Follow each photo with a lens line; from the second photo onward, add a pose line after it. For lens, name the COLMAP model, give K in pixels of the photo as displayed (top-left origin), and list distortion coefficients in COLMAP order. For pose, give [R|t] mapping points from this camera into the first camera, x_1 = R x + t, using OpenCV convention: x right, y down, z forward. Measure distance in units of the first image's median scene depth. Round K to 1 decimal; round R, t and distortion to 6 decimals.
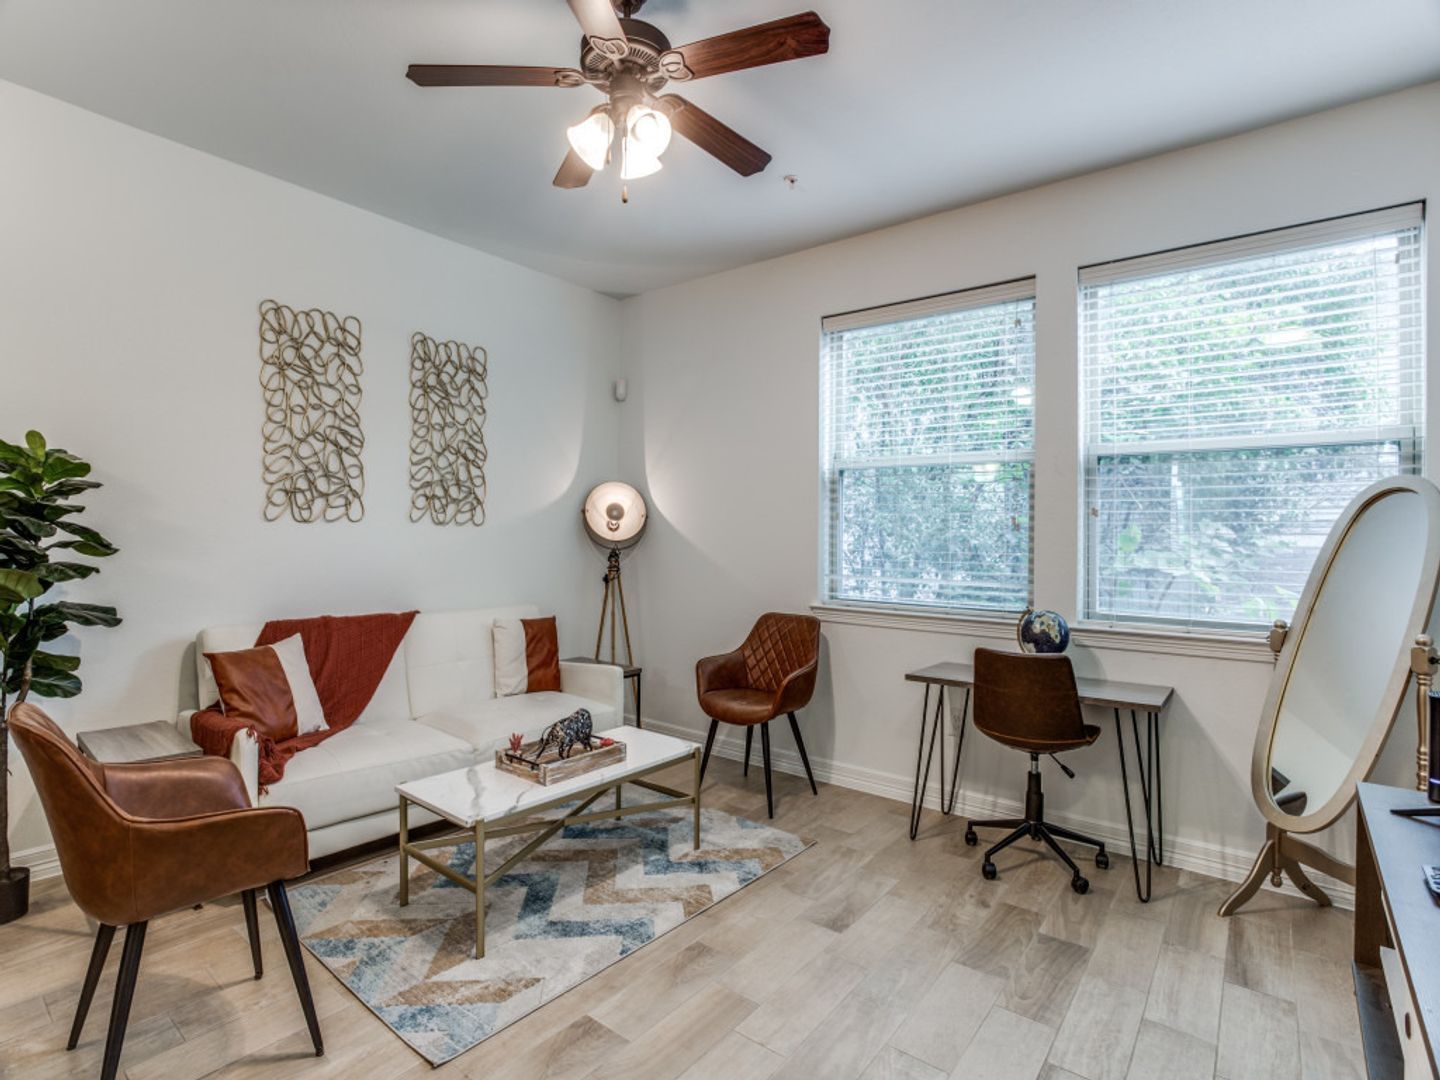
lens RADIAL K [[698.2, 0, 720.0], [0, 698.2, 540.0], [0, 0, 1]] dist [-0.033305, 0.000701]
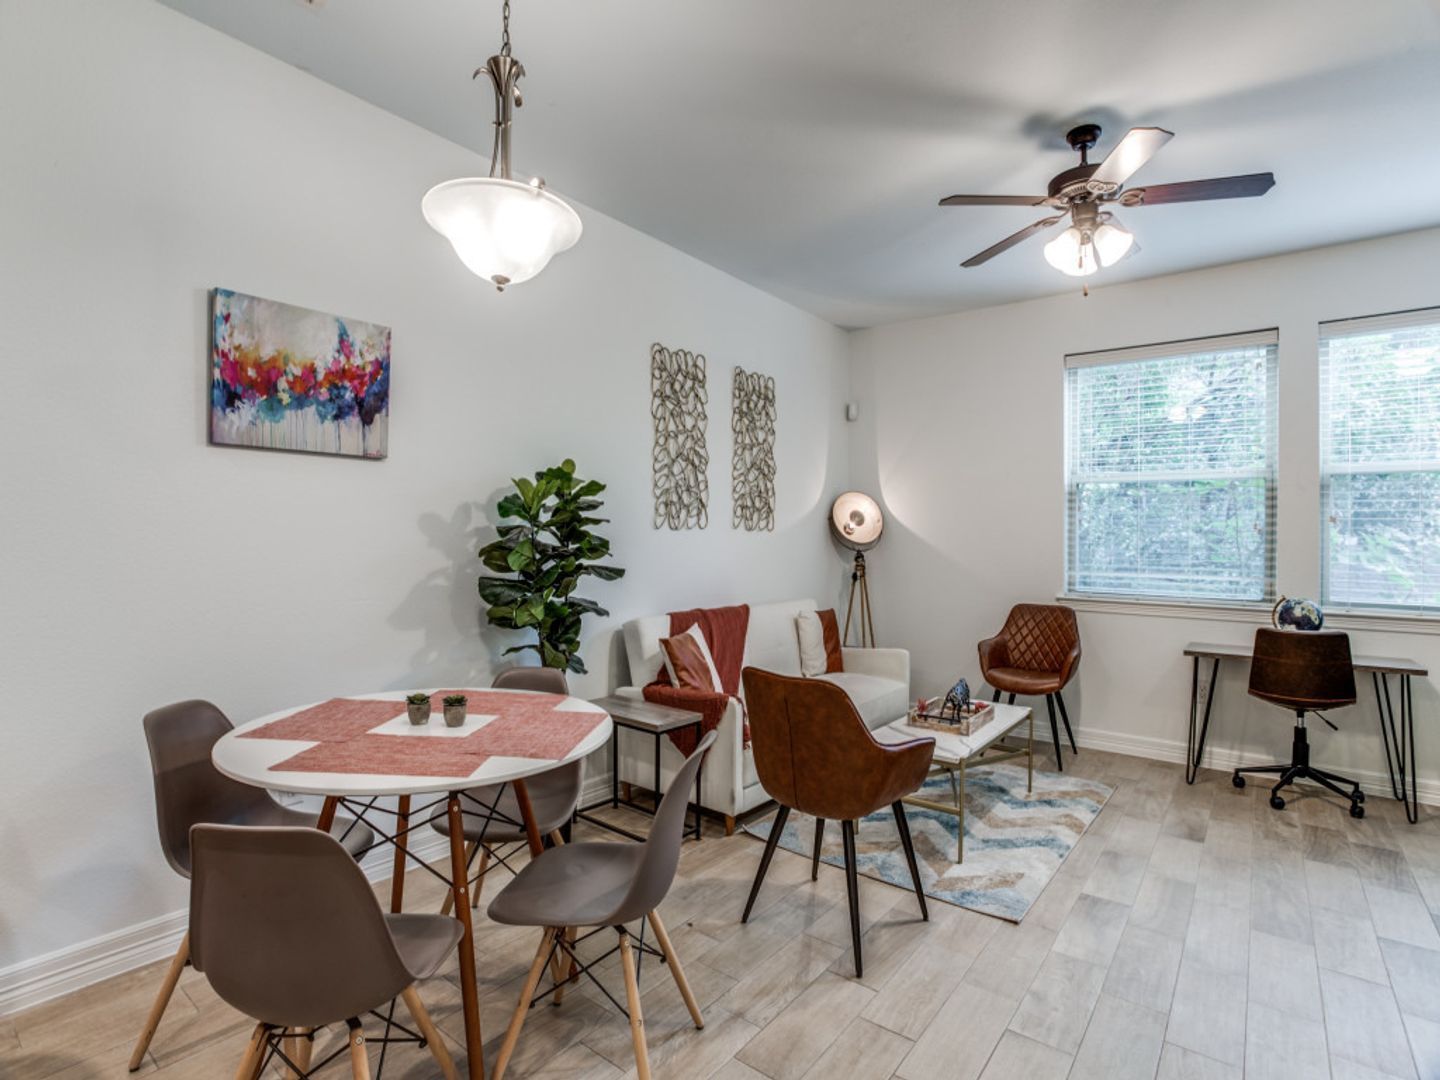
lens RADIAL K [[714.8, 0, 720.0], [0, 714.8, 540.0], [0, 0, 1]] dist [-0.000319, -0.000014]
pose [[0.999333, -0.003252, 0.036365, -0.589155], [0.003195, 0.999994, 0.001636, -0.009431], [-0.036370, -0.001518, 0.999337, -0.241254]]
